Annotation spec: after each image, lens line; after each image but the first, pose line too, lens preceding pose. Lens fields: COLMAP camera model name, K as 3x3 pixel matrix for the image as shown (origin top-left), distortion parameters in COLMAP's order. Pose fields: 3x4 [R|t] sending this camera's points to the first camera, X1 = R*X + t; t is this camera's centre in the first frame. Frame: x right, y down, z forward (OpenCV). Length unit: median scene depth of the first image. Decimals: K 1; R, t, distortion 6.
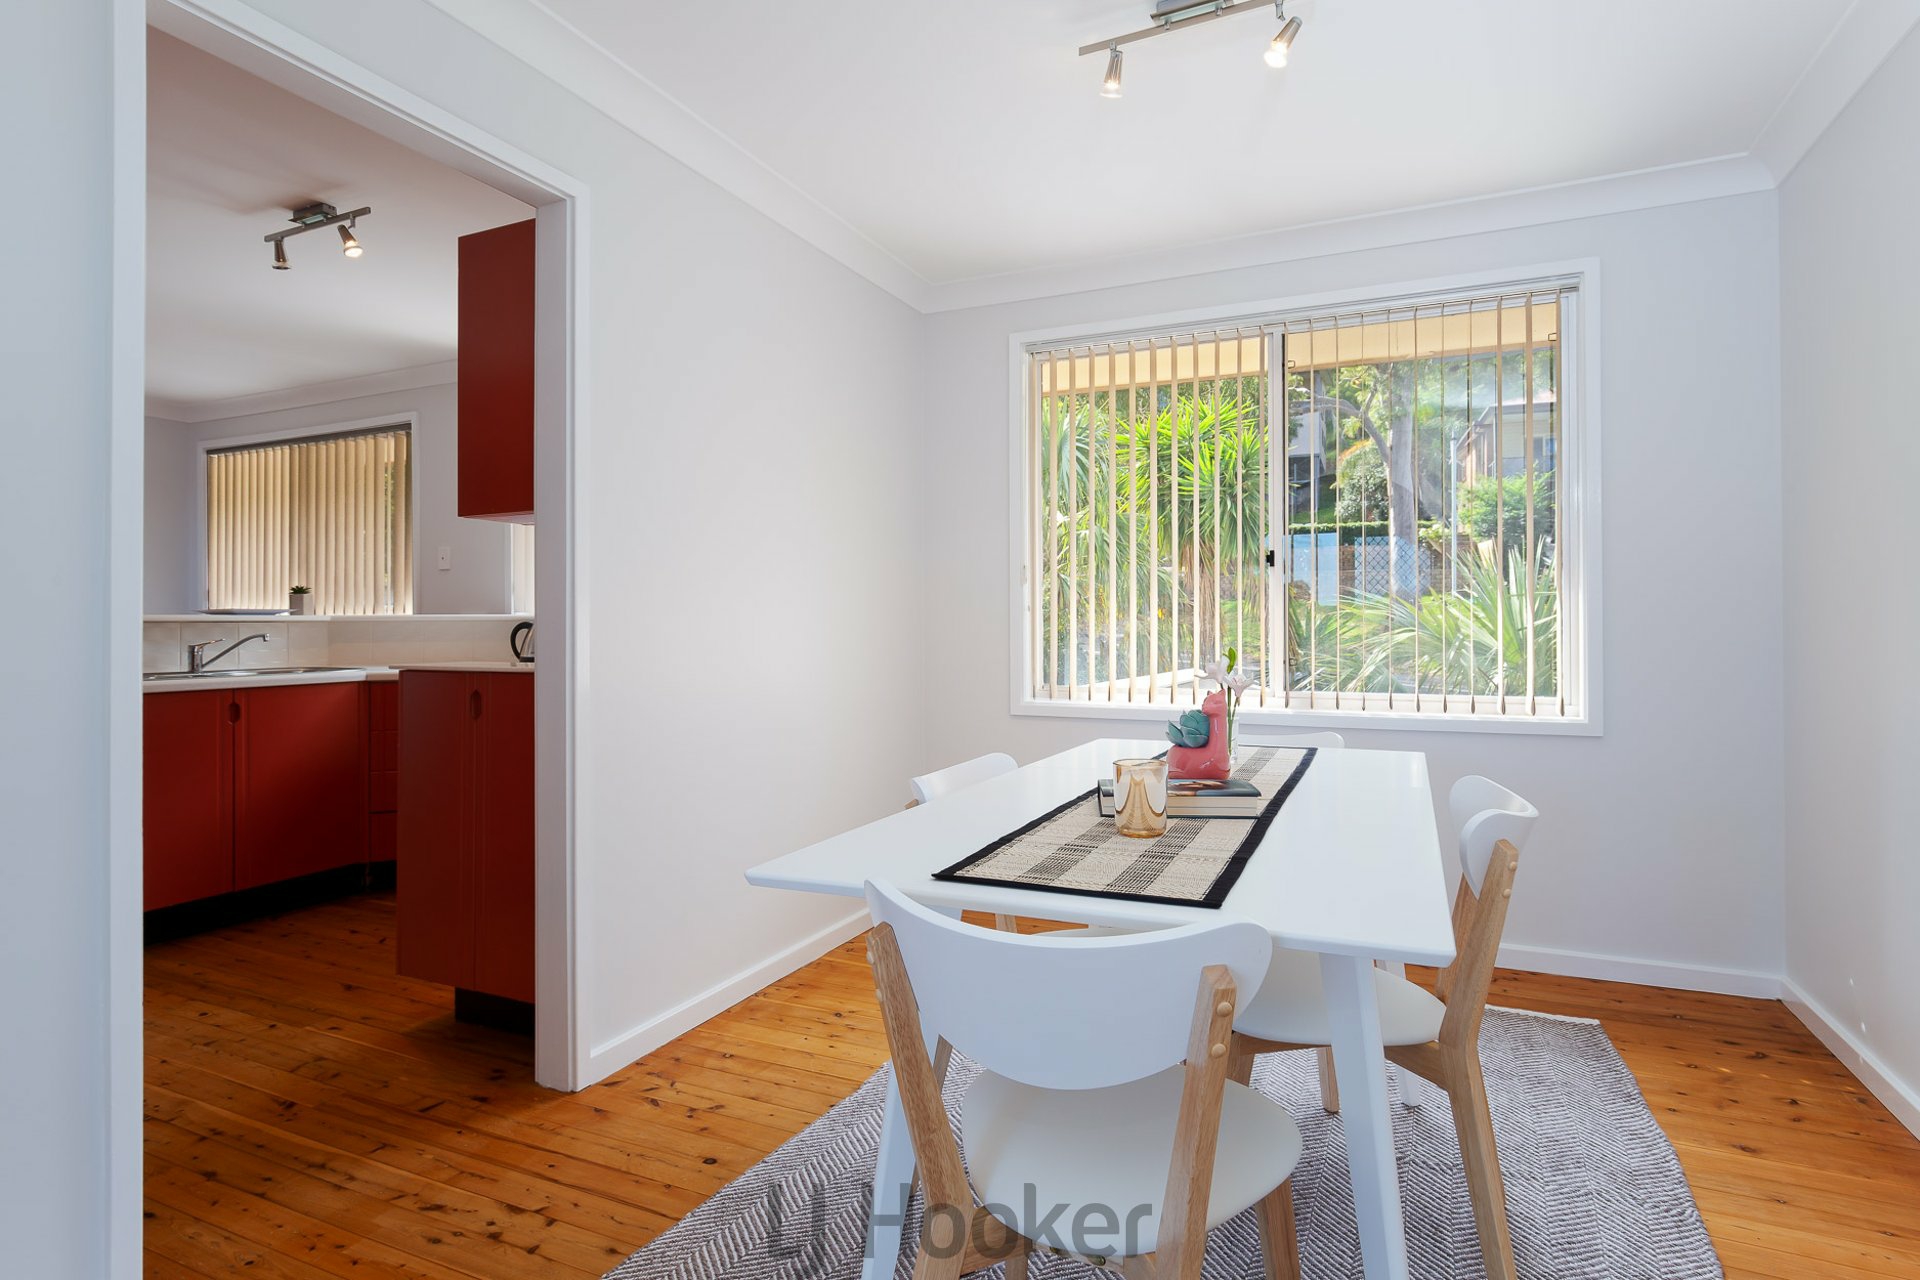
lens RADIAL K [[962.6, 0, 962.0], [0, 962.6, 633.9], [0, 0, 1]] dist [0.000303, 0.000286]
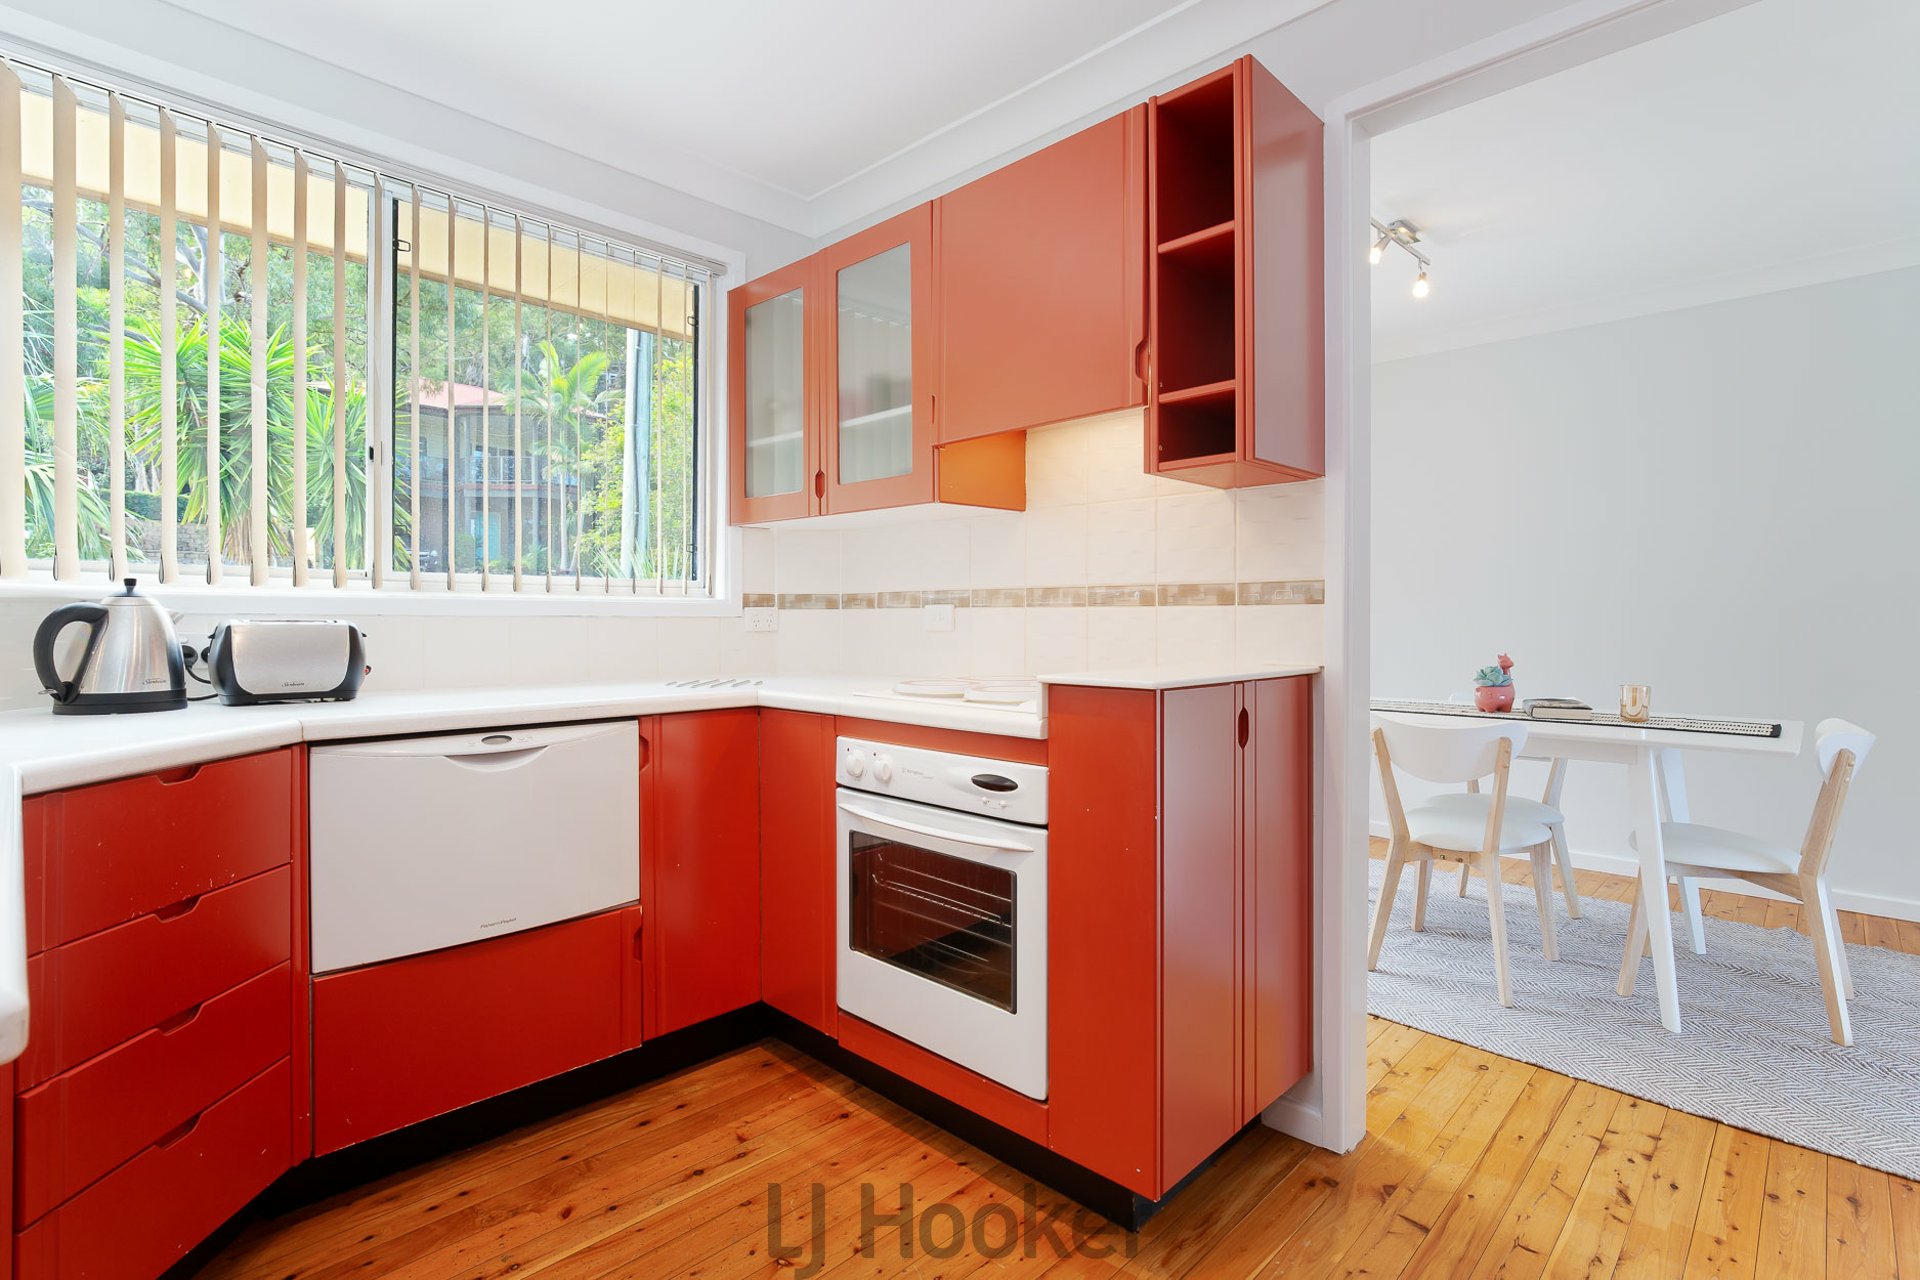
lens RADIAL K [[906.7, 0, 962.9], [0, 906.7, 629.1], [0, 0, 1]] dist [-0.002056, -0.000458]
pose [[0.329404, -0.002861, 0.944185, -1.603818], [-0.002395, 0.999990, 0.003866, -0.016747], [-0.944186, -0.003535, 0.329394, 1.273039]]
